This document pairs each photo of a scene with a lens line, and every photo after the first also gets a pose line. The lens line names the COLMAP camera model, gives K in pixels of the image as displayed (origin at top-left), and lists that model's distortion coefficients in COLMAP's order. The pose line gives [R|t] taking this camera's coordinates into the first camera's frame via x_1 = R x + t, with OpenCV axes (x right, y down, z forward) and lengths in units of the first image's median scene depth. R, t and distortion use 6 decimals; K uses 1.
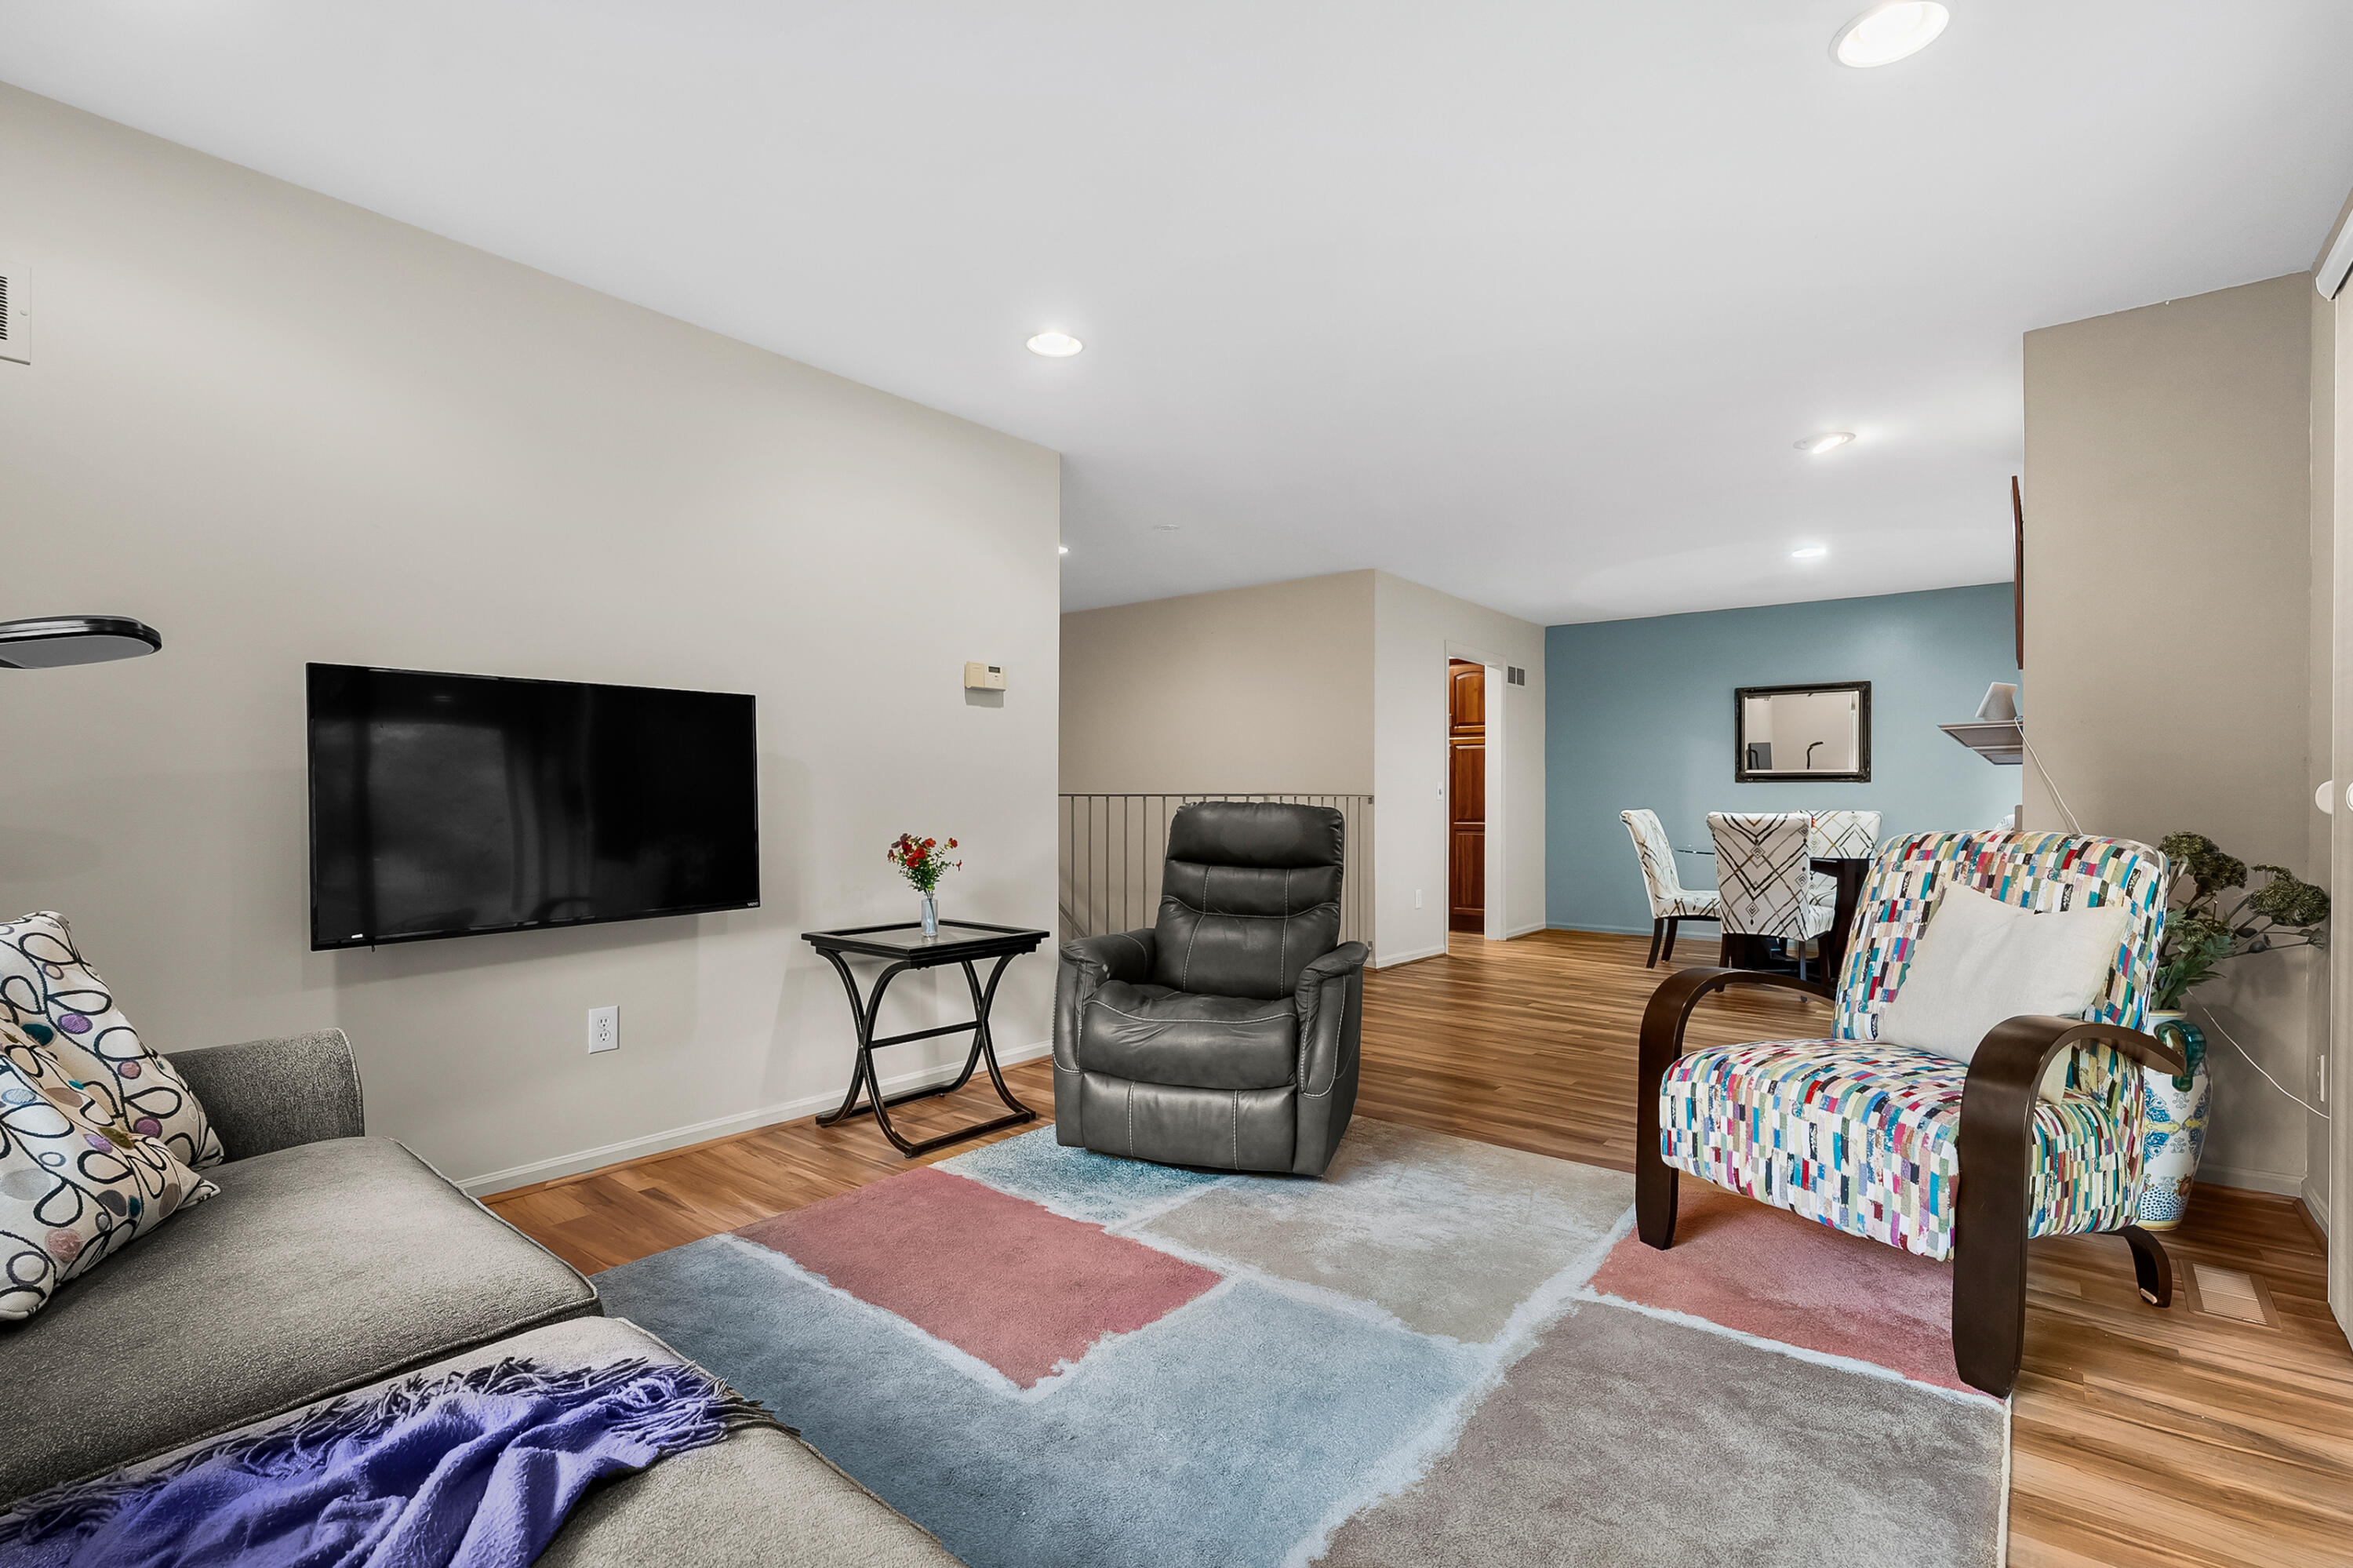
lens RADIAL K [[1076.2, 0, 1168.2], [0, 1076.2, 777.2], [0, 0, 1]] dist [0.002205, 0.001184]
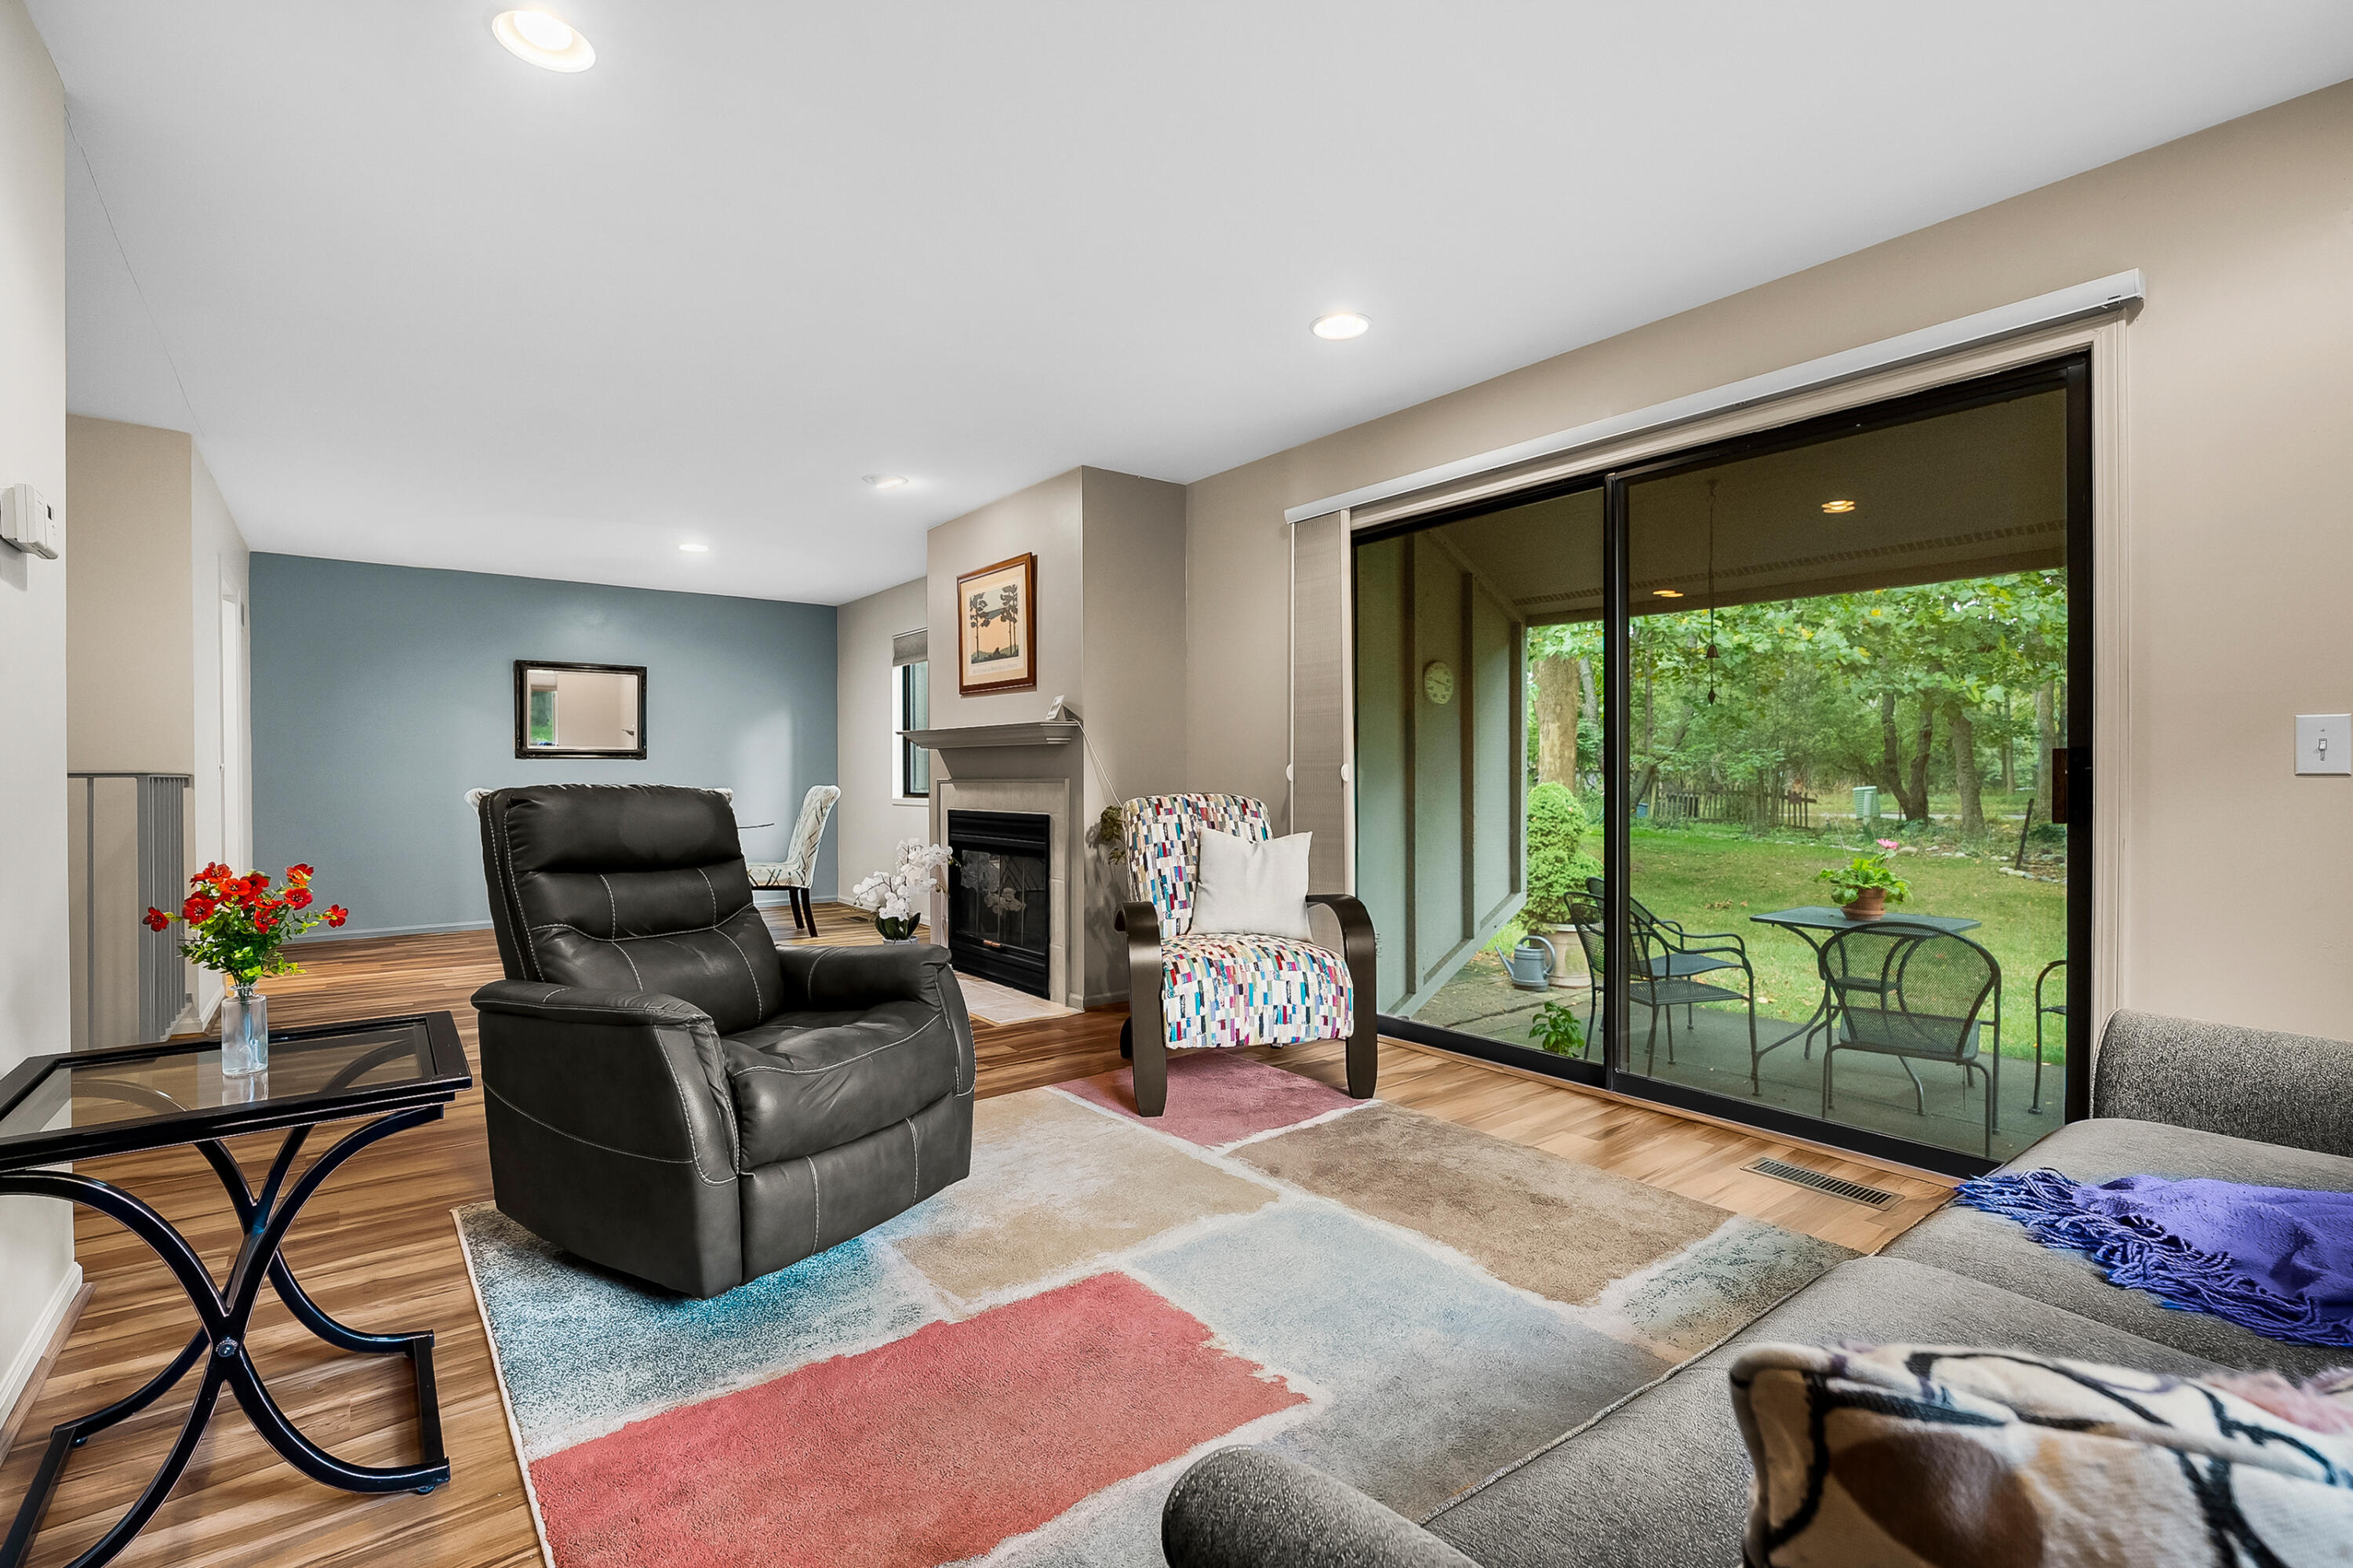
lens RADIAL K [[1076.2, 0, 1168.2], [0, 1076.2, 777.2], [0, 0, 1]] dist [0.002205, 0.001184]
pose [[0.230084, -0.006760, 0.973147, -0.906914], [-0.015145, 0.999830, 0.010526, 0.009755], [-0.973053, -0.017161, 0.229943, 0.764388]]
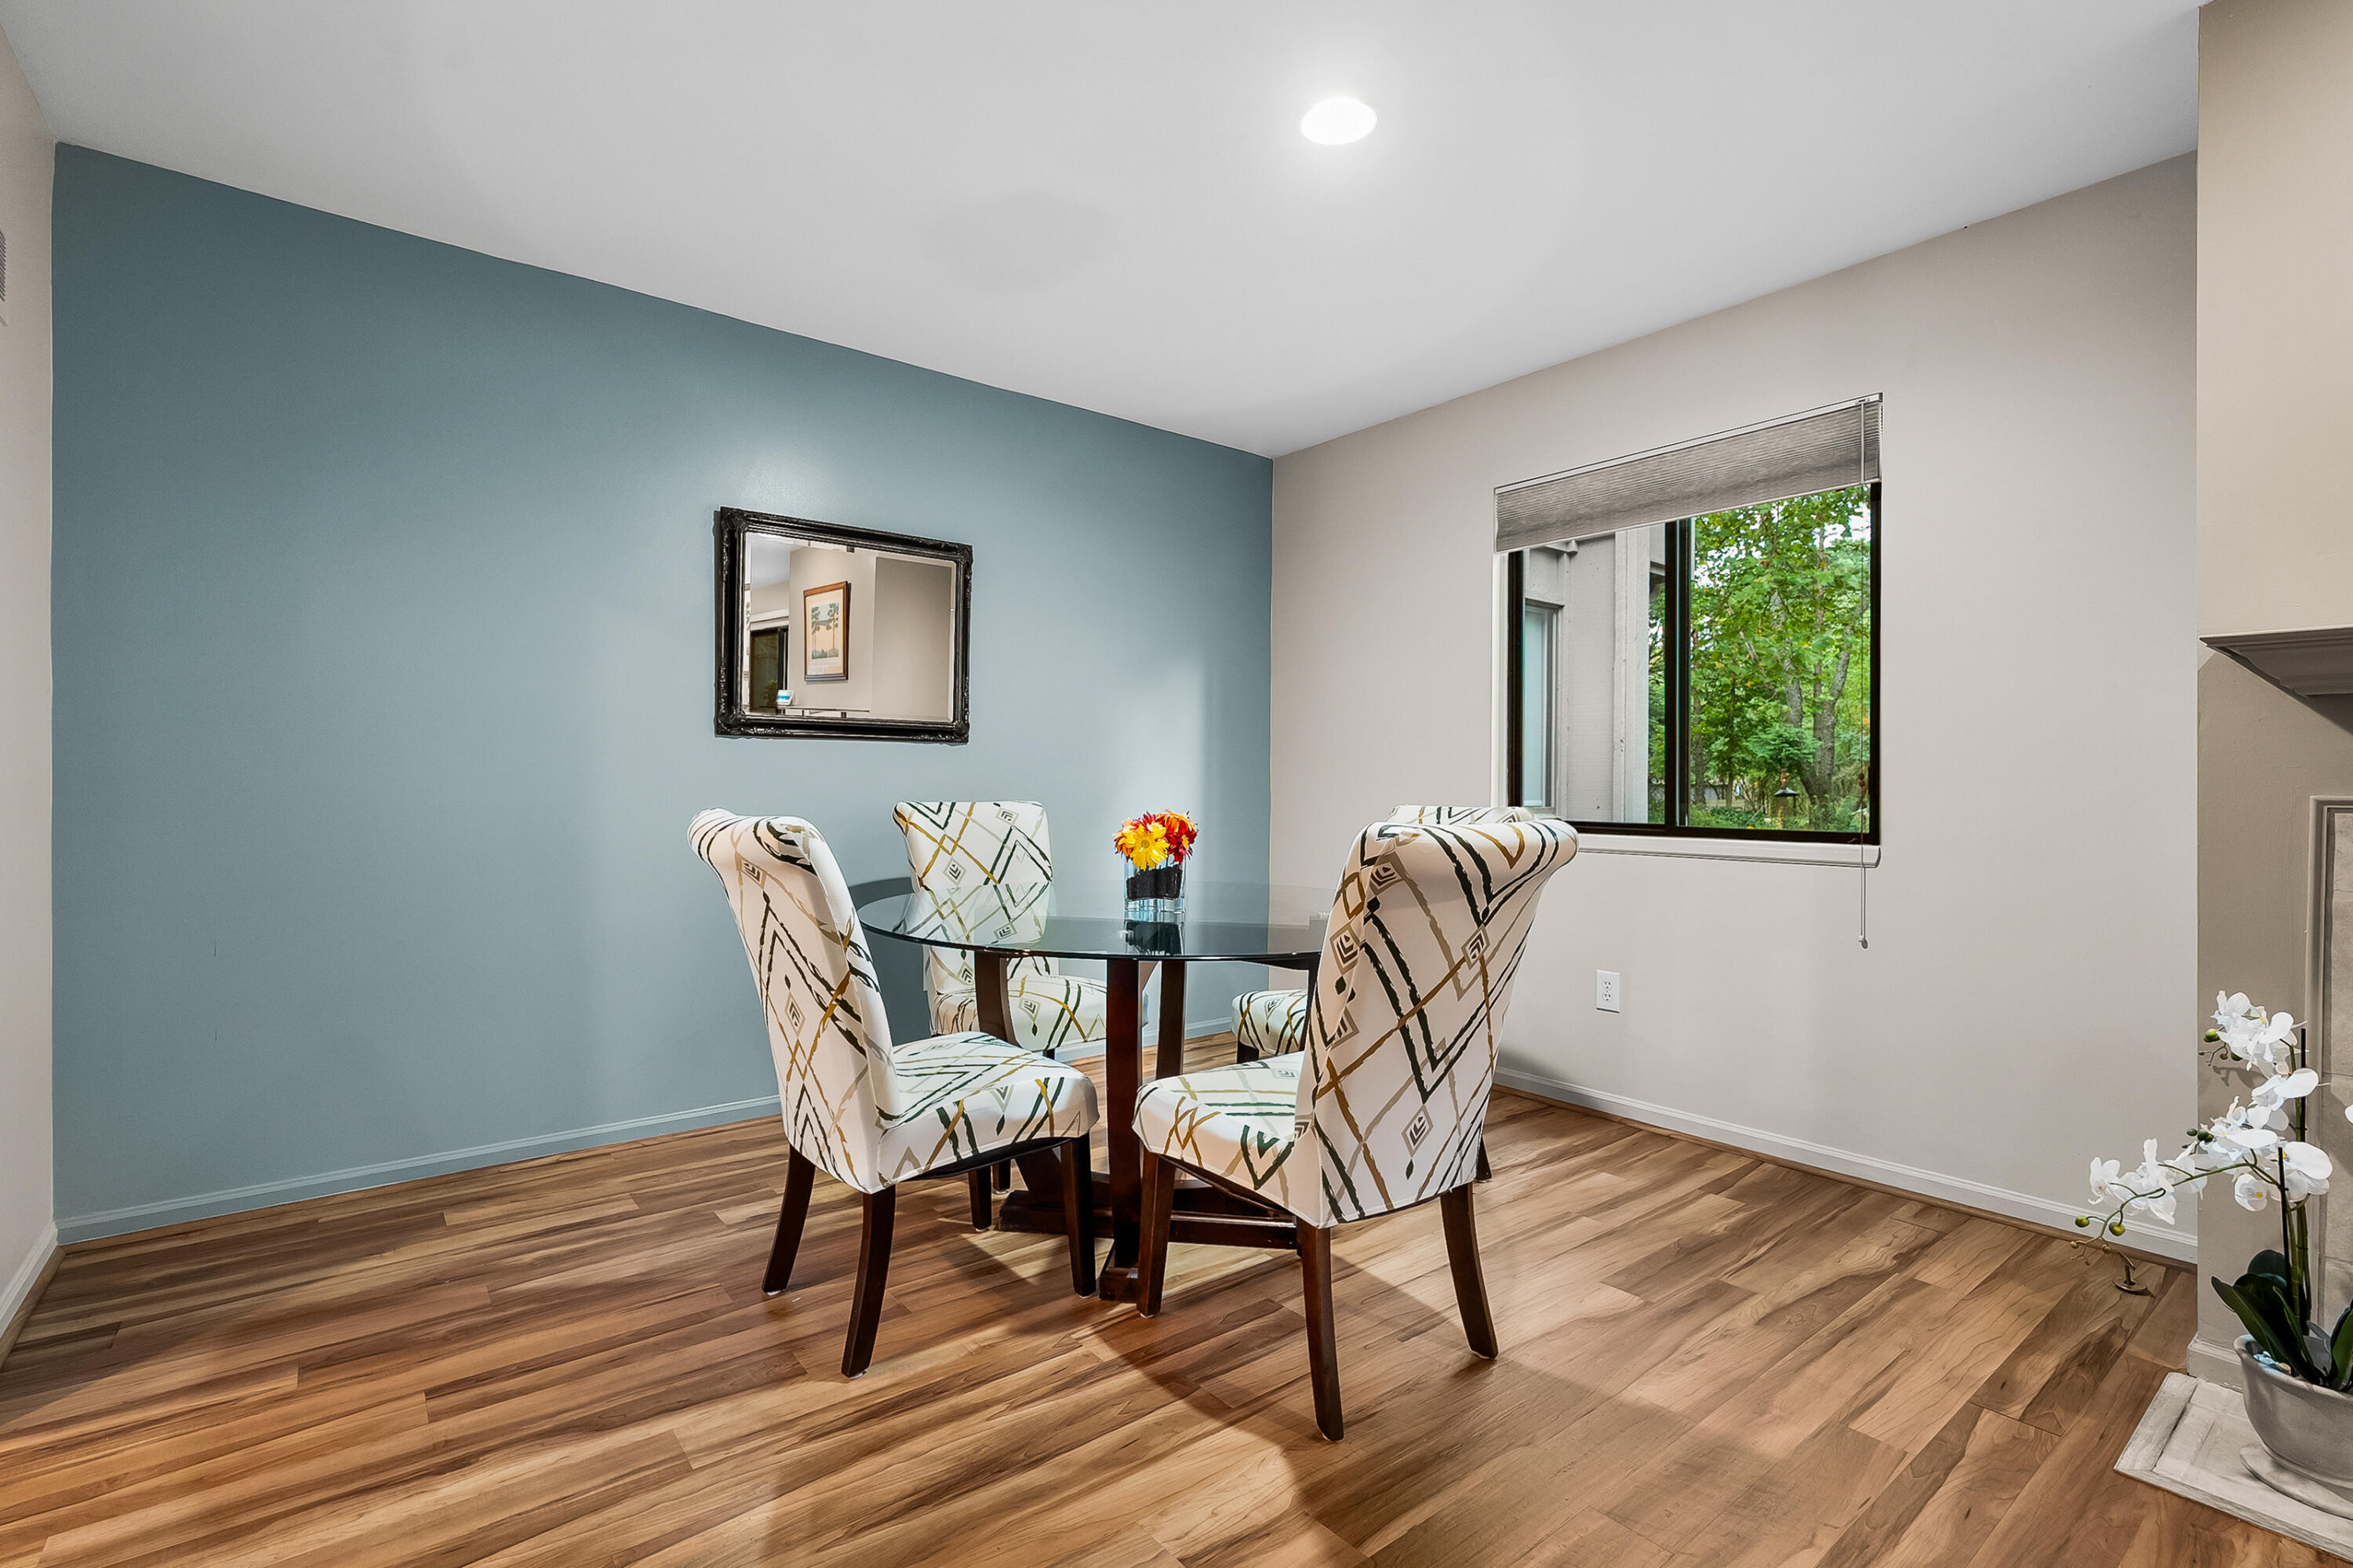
lens RADIAL K [[1102.0, 0, 1173.3], [0, 1102.0, 741.6], [0, 0, 1]] dist [0.006255, 0.000246]
pose [[0.206695, 0.031003, 0.977914, 0.536043], [-0.023146, 0.999373, -0.026791, 0.047688], [-0.978132, -0.017097, 0.207283, 2.560421]]
